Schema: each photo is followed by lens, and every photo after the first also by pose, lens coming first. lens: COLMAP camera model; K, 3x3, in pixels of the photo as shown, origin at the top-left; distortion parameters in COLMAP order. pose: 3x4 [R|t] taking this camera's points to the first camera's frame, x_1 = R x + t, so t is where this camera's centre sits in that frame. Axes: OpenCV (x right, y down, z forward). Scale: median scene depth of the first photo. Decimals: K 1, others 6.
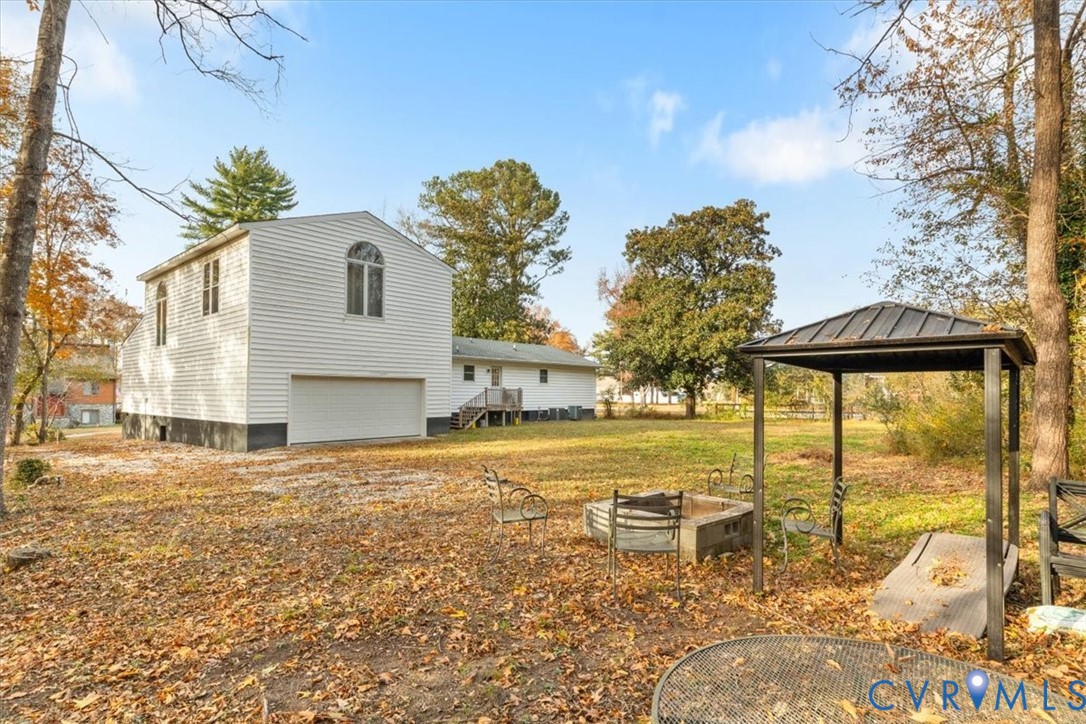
lens RADIAL K [[545.5, 0, 543.1], [0, 545.5, 378.5], [0, 0, 1]] dist [-0.001767, -0.000728]
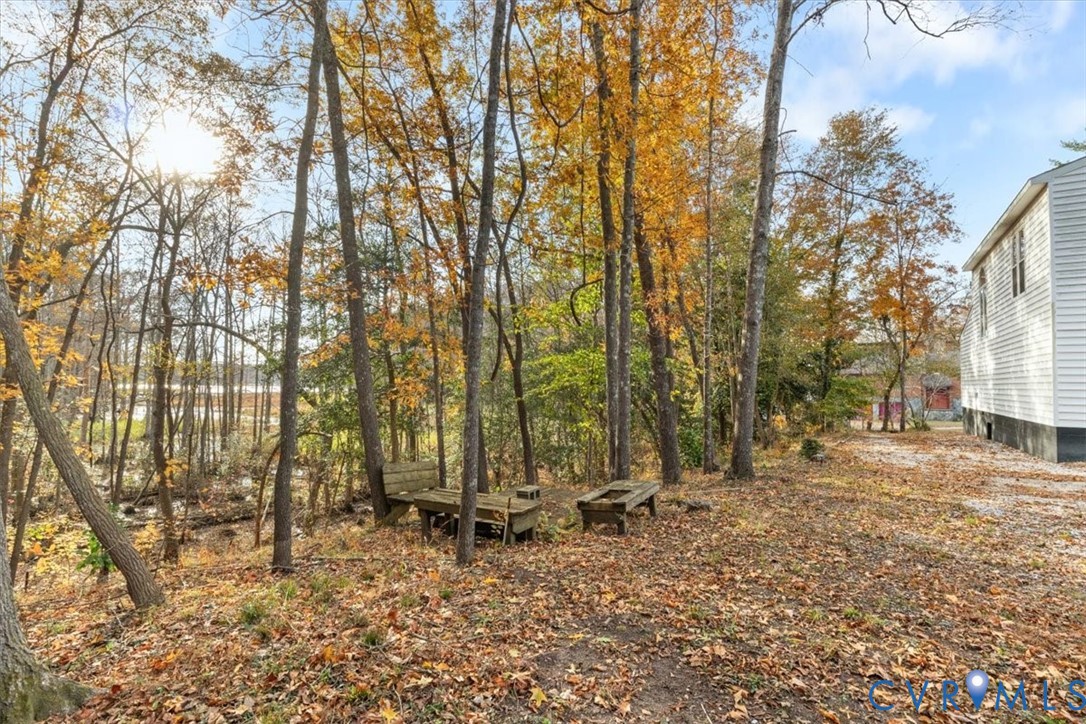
lens RADIAL K [[538.0, 0, 543.0], [0, 538.0, 362.0], [0, 0, 1]] dist [0.000014, -0.000552]
pose [[0.158853, -0.039834, -0.986498, 0.087278], [0.016560, 0.999153, -0.037679, 0.005686], [0.987163, -0.010351, 0.159378, 0.119521]]
